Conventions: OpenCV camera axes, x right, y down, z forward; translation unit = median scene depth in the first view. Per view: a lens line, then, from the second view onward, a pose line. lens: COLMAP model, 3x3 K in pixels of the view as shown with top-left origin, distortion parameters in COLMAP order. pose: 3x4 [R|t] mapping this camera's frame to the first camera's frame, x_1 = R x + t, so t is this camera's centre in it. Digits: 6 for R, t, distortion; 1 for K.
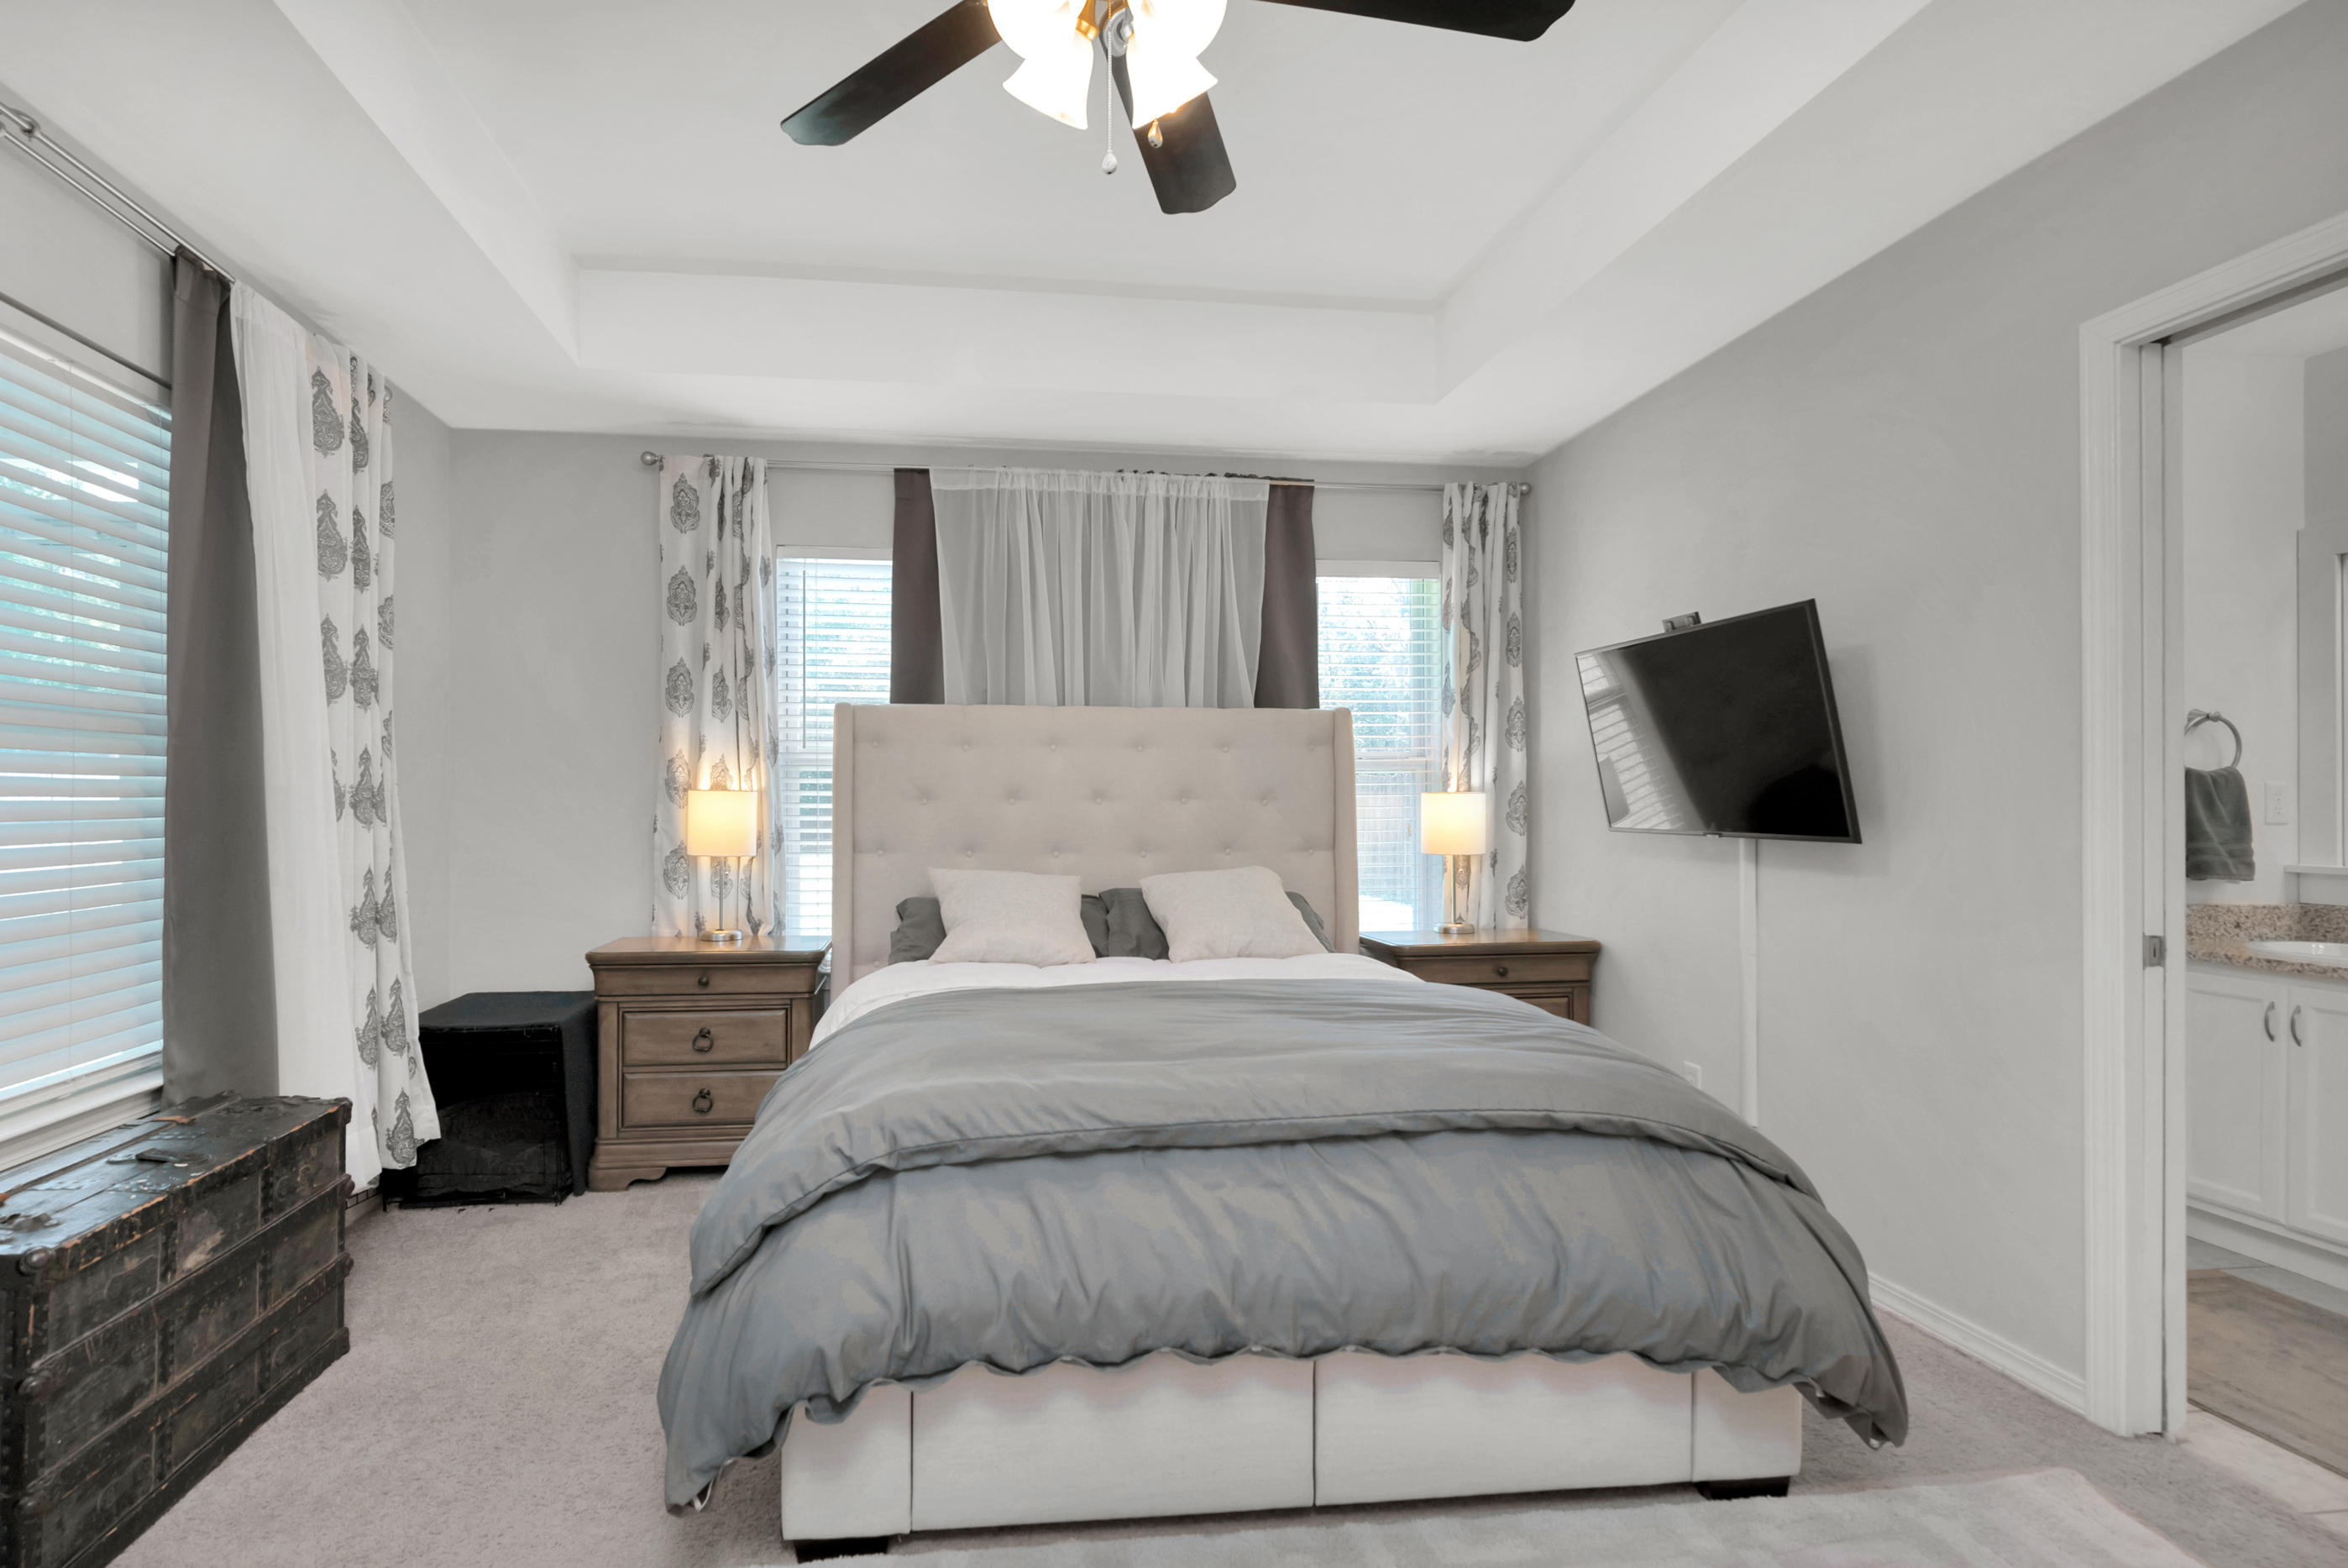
lens RADIAL K [[1122.8, 0, 1174.0], [0, 1122.8, 784.0], [0, 0, 1]] dist [0.002863, 0.000331]
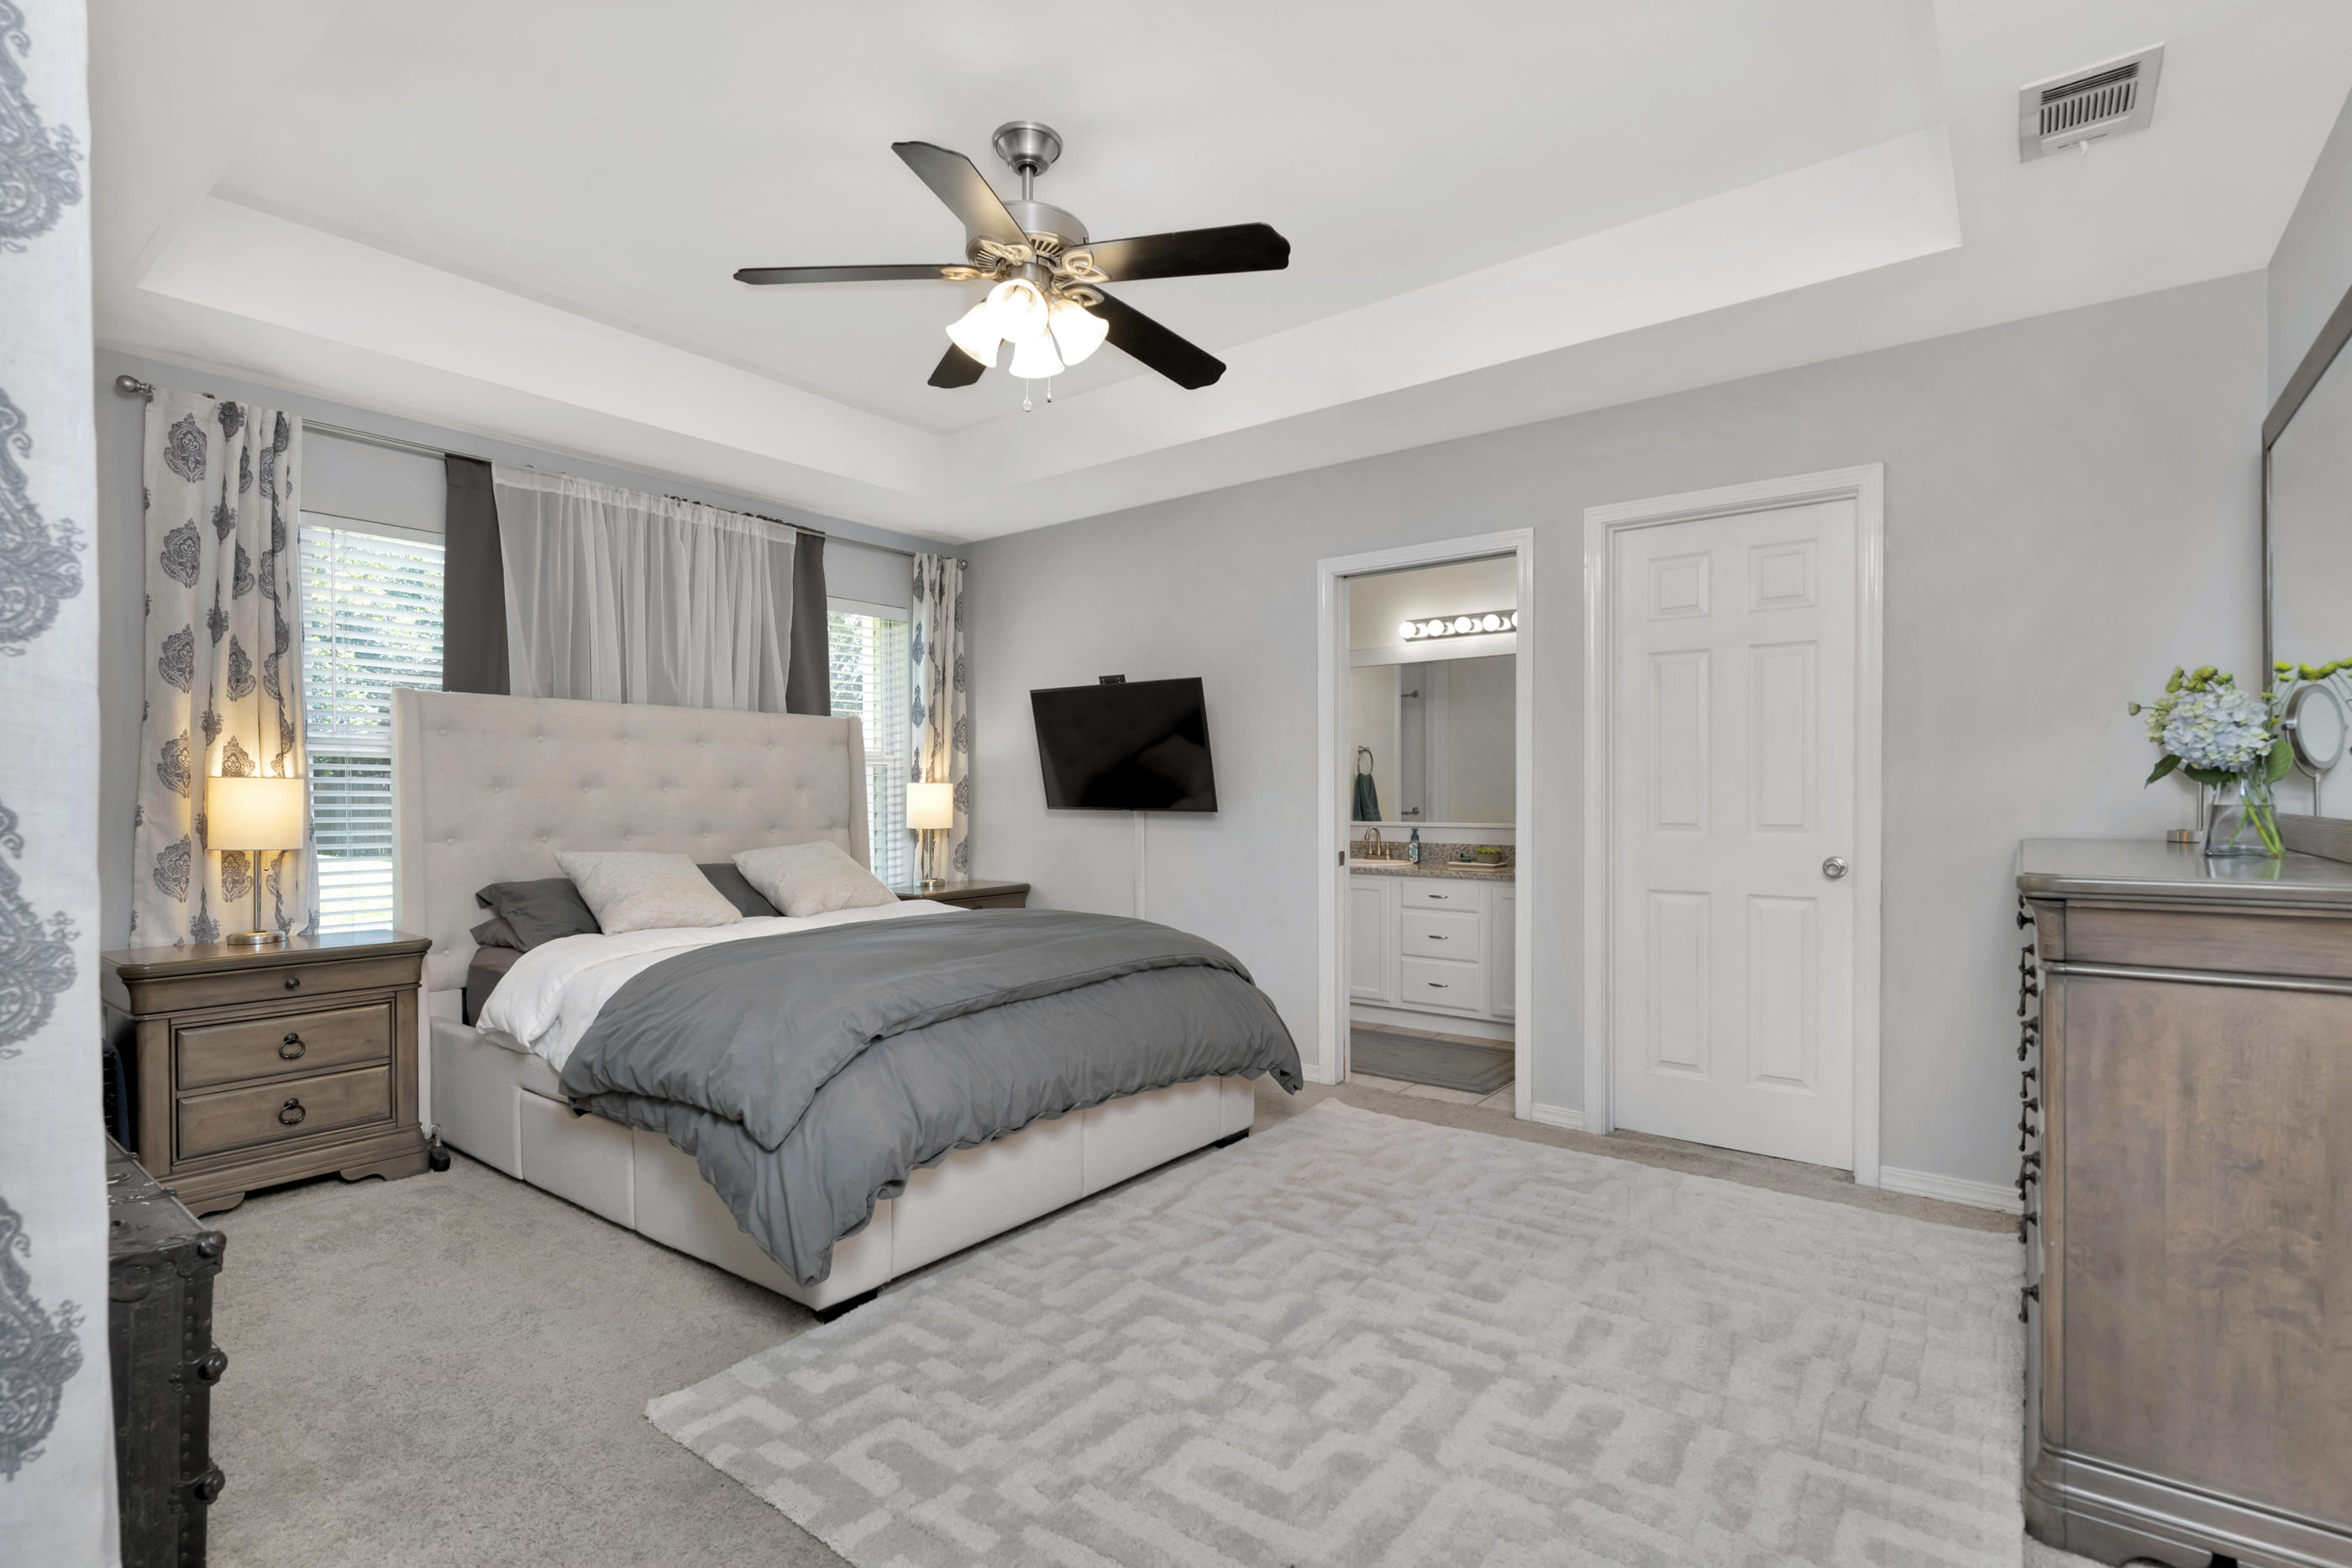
lens RADIAL K [[1090.1, 0, 1172.9], [0, 1090.1, 775.5], [0, 0, 1]] dist [-0.003636, -0.000925]
pose [[0.698043, 0.009022, 0.715999, -0.497920], [-0.009713, 0.999948, -0.003130, -0.000325], [-0.715990, -0.004770, 0.698094, -0.132307]]
